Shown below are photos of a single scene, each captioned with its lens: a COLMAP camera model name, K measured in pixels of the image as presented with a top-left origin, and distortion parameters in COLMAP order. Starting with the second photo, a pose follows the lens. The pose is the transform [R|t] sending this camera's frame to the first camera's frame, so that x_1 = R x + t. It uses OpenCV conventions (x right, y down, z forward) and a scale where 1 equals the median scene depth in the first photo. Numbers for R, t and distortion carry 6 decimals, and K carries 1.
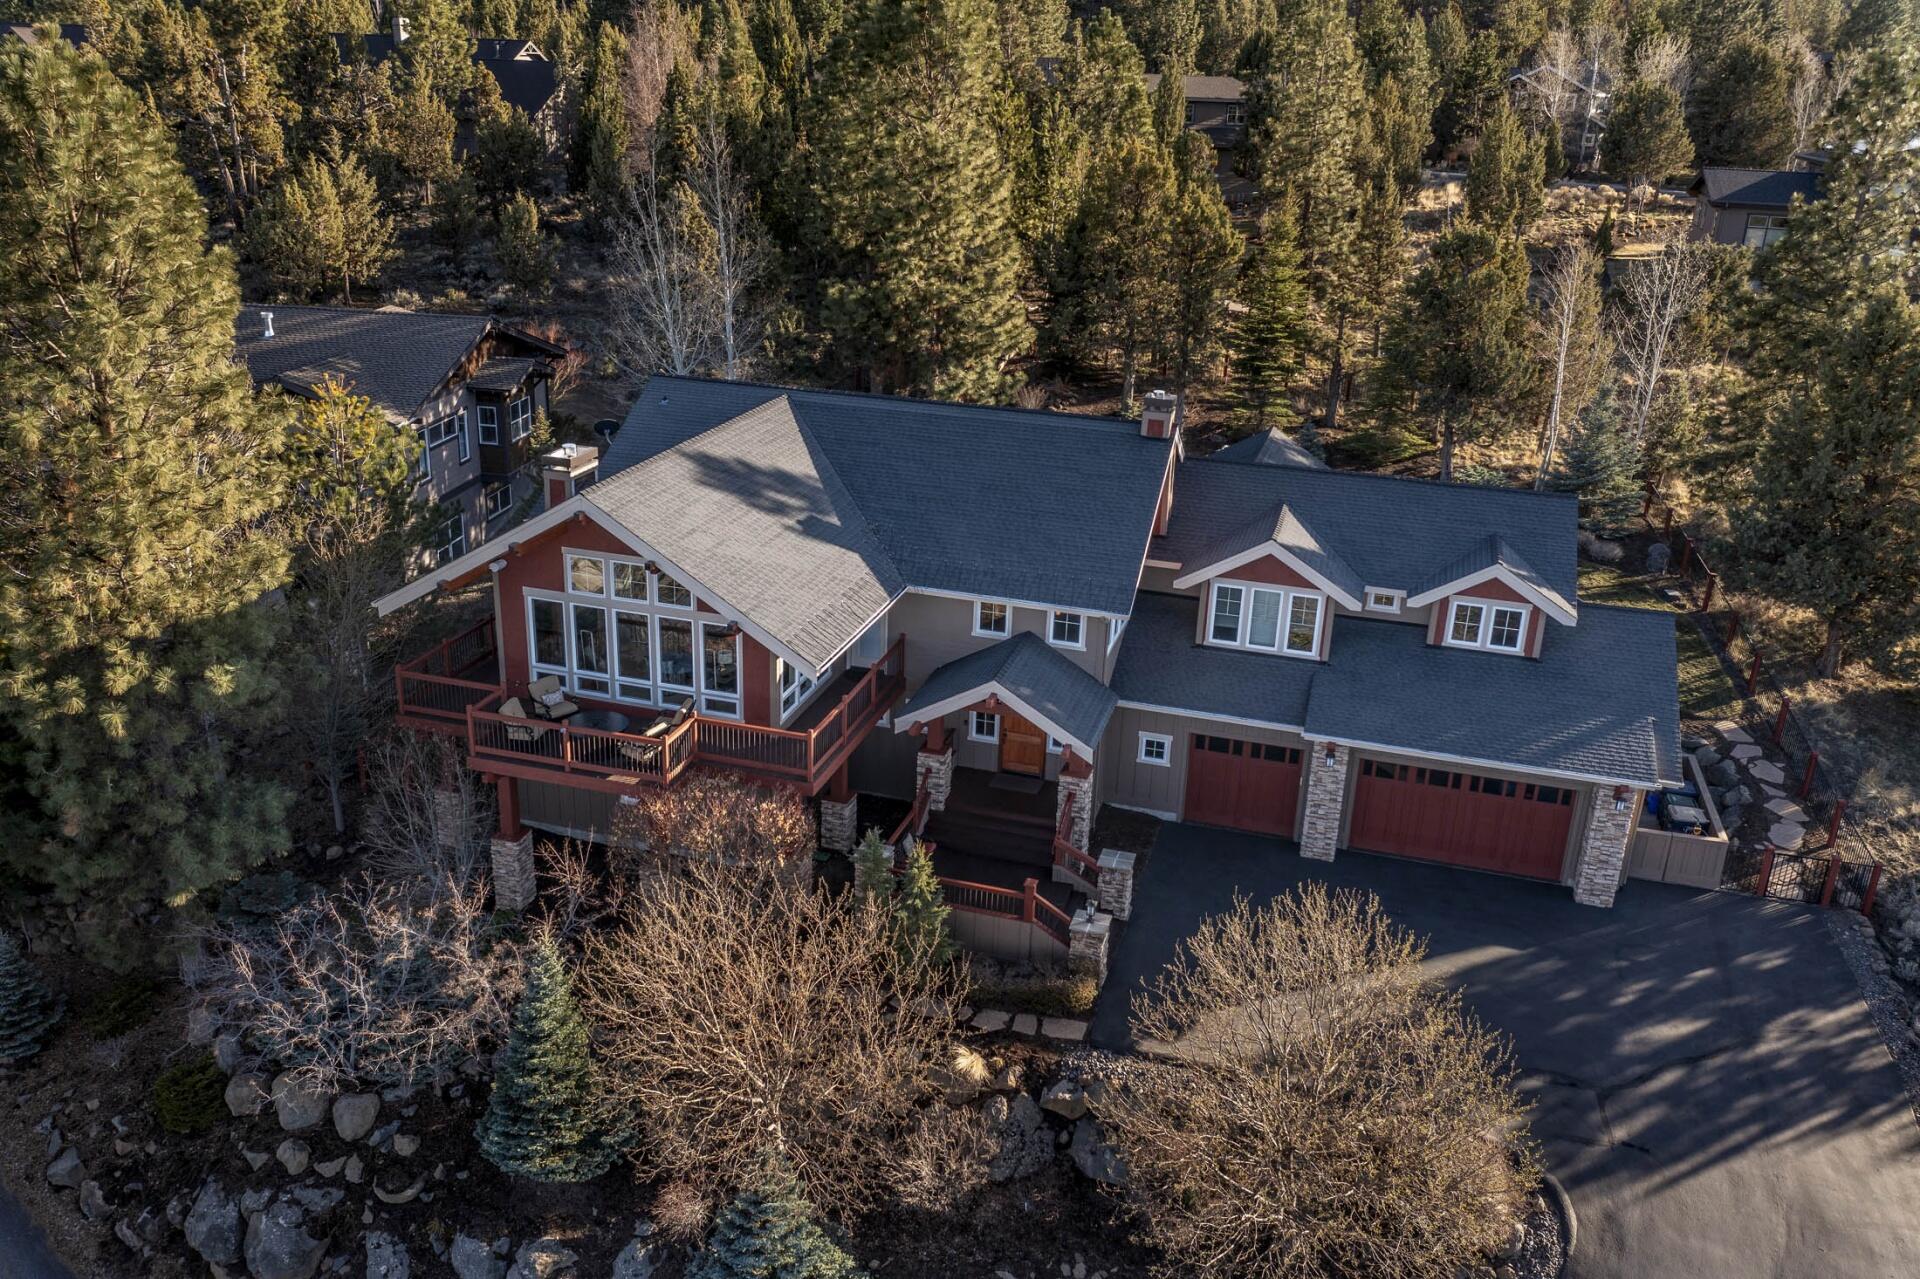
lens RADIAL K [[1527.9, 0, 955.0], [0, 1527.9, 640.2], [0, 0, 1]] dist [-0.034482, 0.010296]
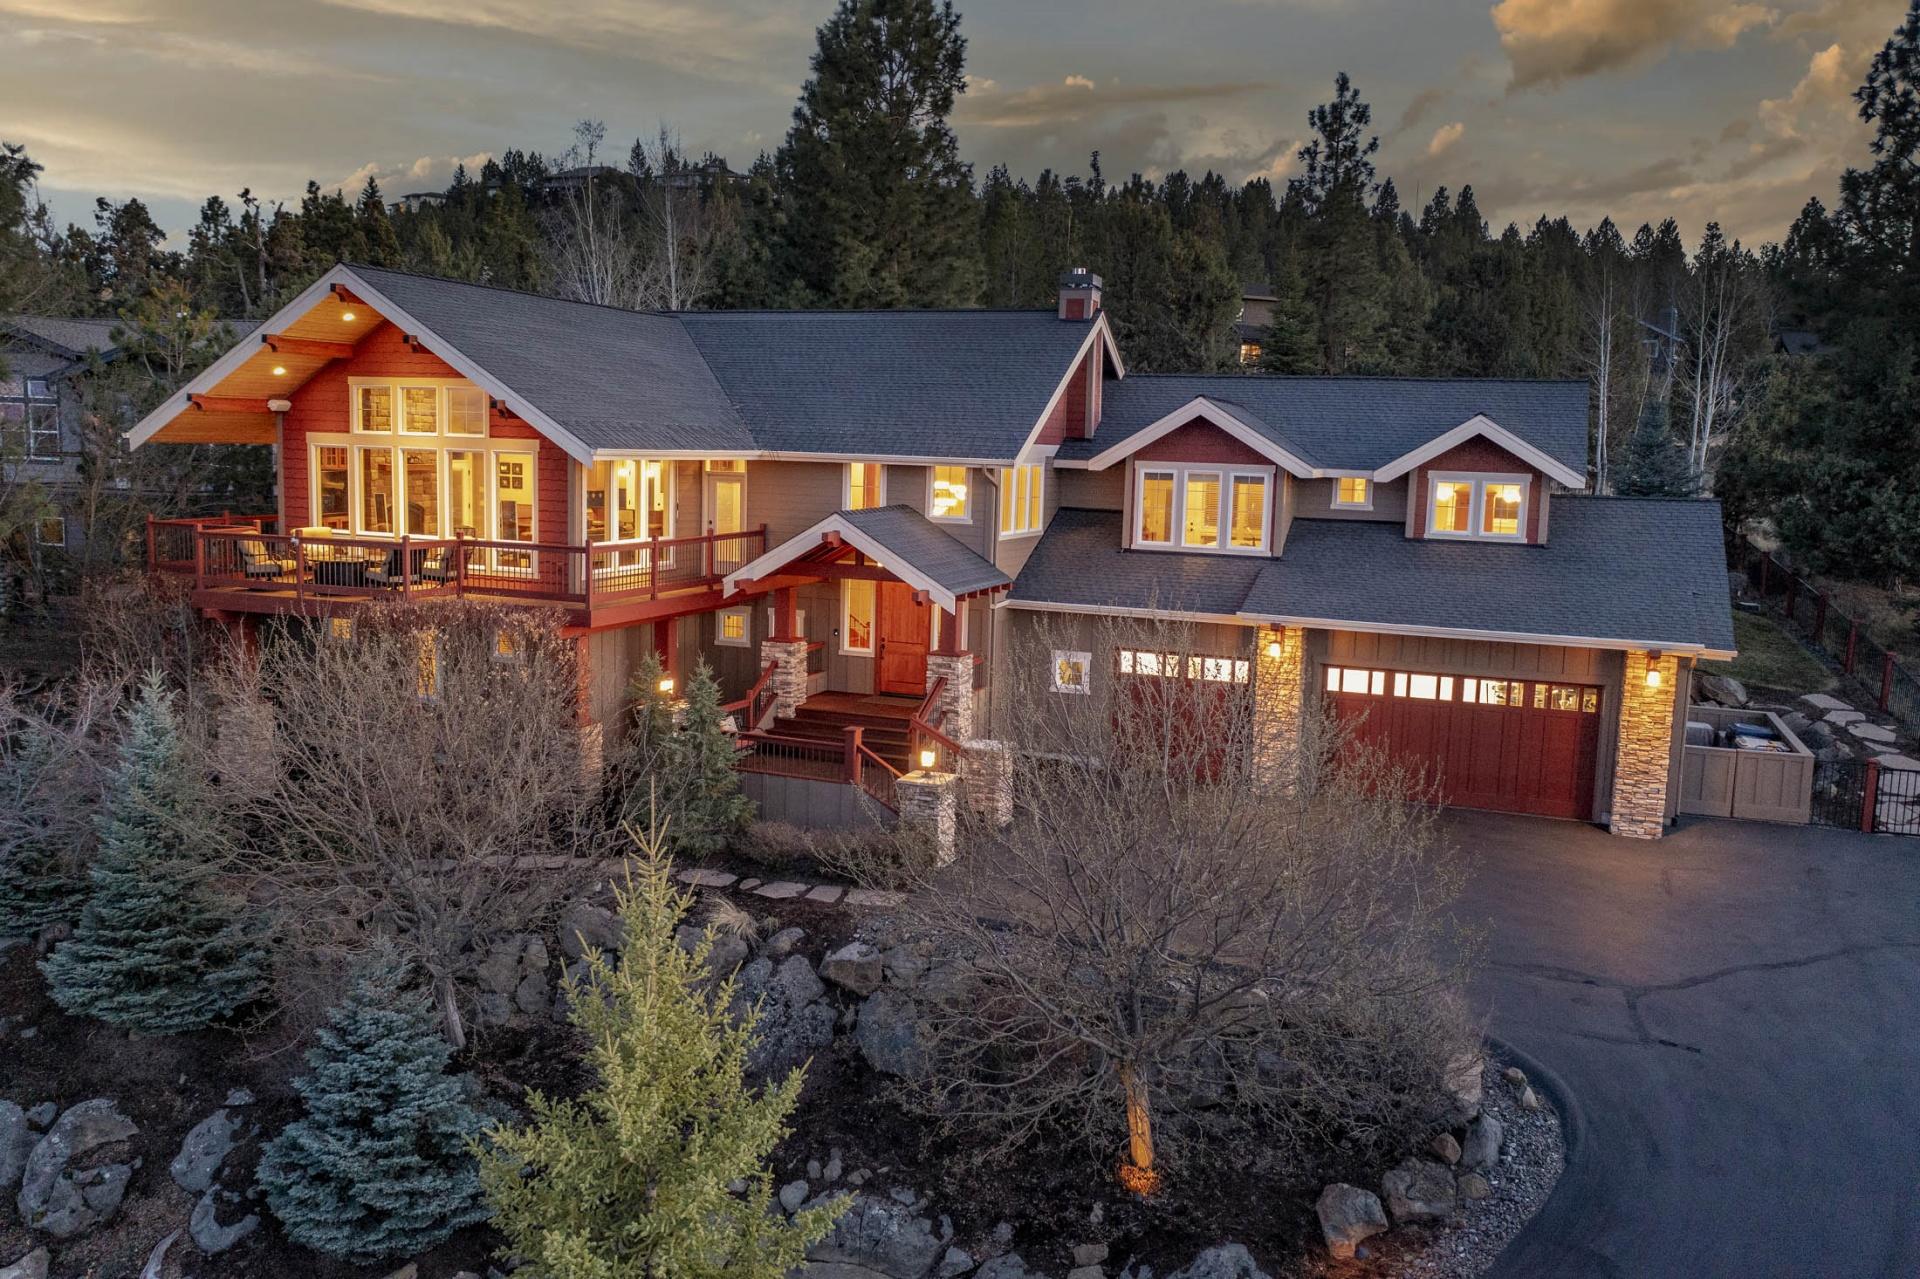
lens RADIAL K [[1527.9, 0, 964.7], [0, 1527.9, 636.6], [0, 0, 1]] dist [-0.034482, 0.010296]
pose [[0.996864, 0.005307, -0.078959, 0.143672], [-0.024434, 0.969641, -0.243309, 0.259900], [0.075271, 0.244475, 0.966730, 0.219433]]
